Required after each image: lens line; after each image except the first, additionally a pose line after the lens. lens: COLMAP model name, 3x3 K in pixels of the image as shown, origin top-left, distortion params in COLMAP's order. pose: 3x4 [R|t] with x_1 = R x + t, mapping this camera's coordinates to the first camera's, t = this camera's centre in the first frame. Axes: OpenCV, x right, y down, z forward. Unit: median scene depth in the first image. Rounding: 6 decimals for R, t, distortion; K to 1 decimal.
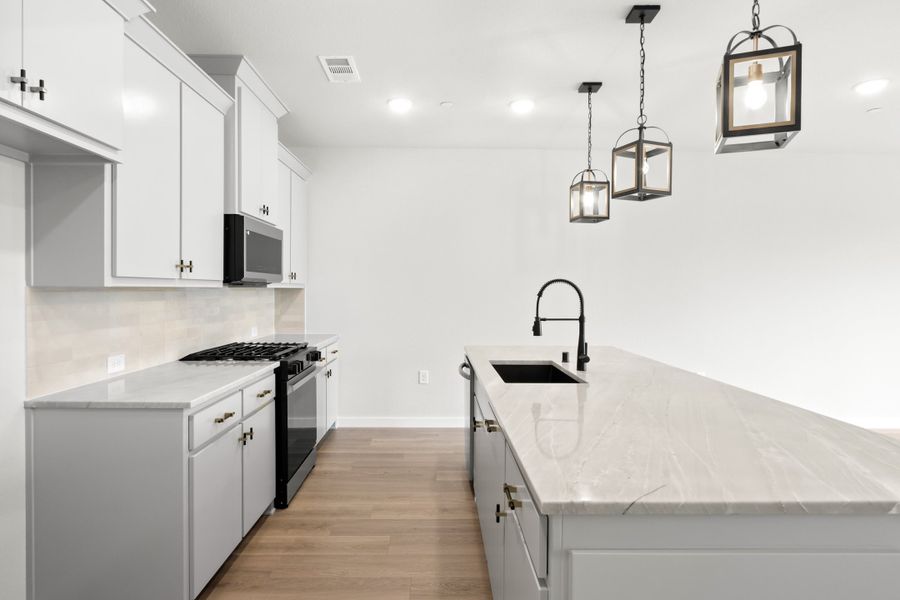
lens RADIAL K [[485.3, 0, 446.5], [0, 485.3, 290.7], [0, 0, 1]] dist [-0.015952, 0.002383]
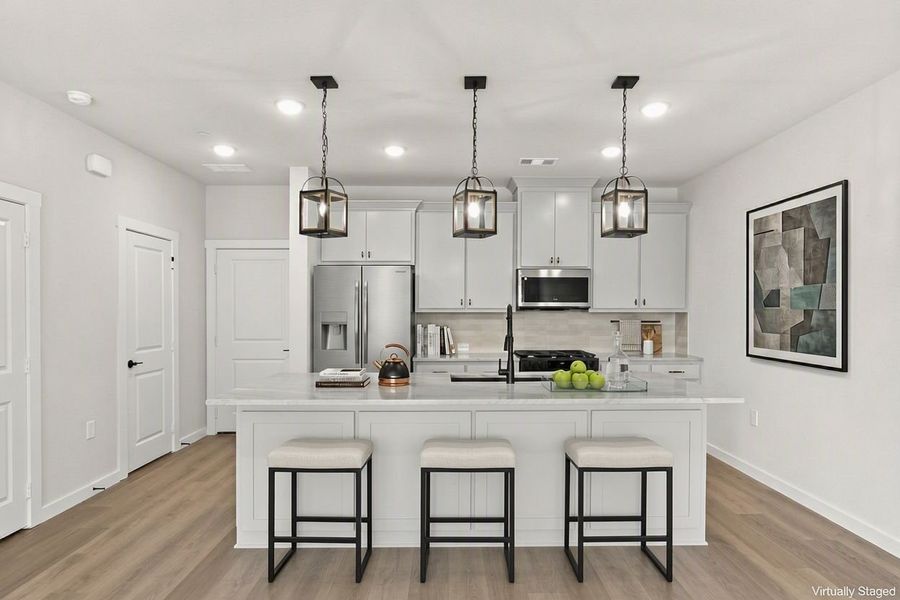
lens RADIAL K [[485.3, 0, 458.8], [0, 485.3, 308.9], [0, 0, 1]] dist [-0.015952, 0.002383]
pose [[0.019365, -0.013180, -0.999726, 1.397656], [-0.001446, 0.999912, -0.013210, 0.005312], [0.999811, 0.001702, 0.019344, 0.834456]]
